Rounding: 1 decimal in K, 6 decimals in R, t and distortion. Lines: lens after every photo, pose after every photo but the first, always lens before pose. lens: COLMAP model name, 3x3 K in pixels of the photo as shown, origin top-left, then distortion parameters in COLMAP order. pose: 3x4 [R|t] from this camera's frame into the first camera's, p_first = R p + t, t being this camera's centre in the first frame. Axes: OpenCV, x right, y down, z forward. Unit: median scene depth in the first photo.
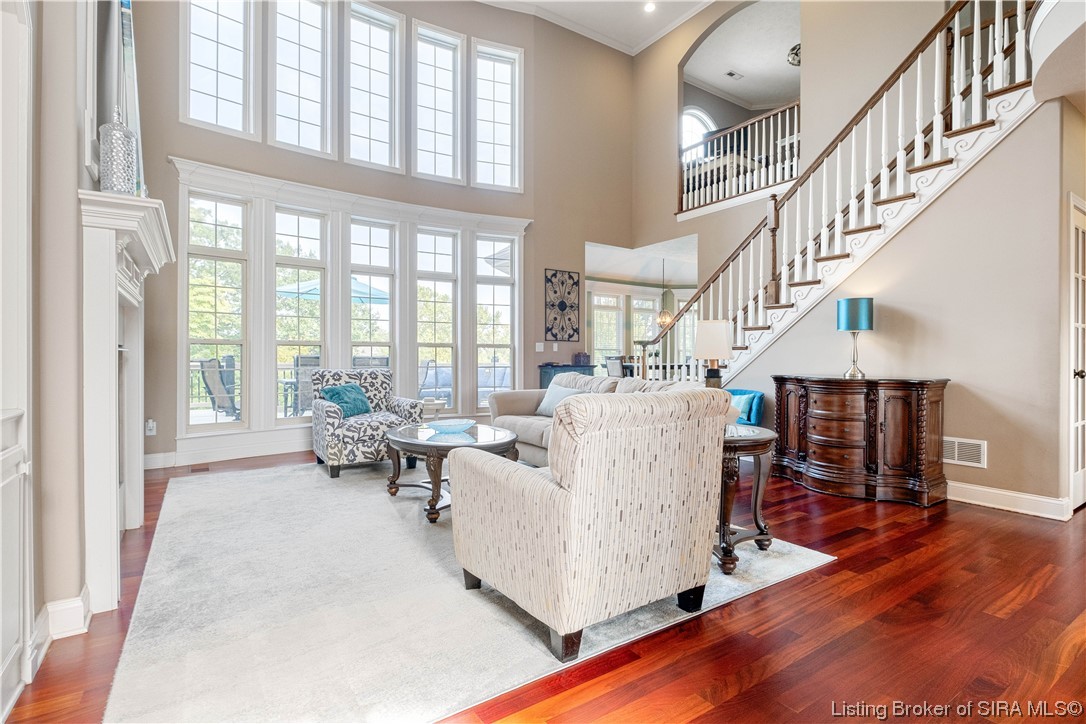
lens RADIAL K [[527.6, 0, 546.7], [0, 527.6, 359.6], [0, 0, 1]] dist [0.004297, 0.000265]
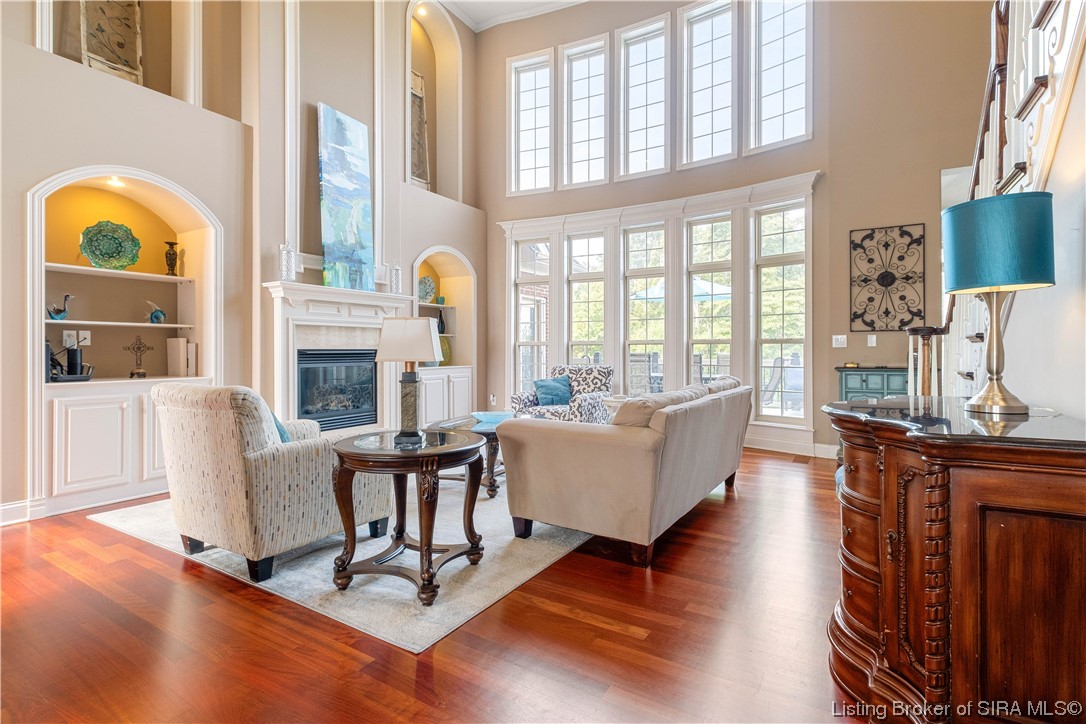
lens RADIAL K [[524.3, 0, 543.7], [0, 524.3, 353.2], [0, 0, 1]] dist [-0.001487, -0.000836]
pose [[0.407007, -0.000350, -0.913425, 0.486852], [-0.002688, 0.999995, -0.001581, -0.004961], [0.913421, 0.003099, 0.407004, 0.344442]]
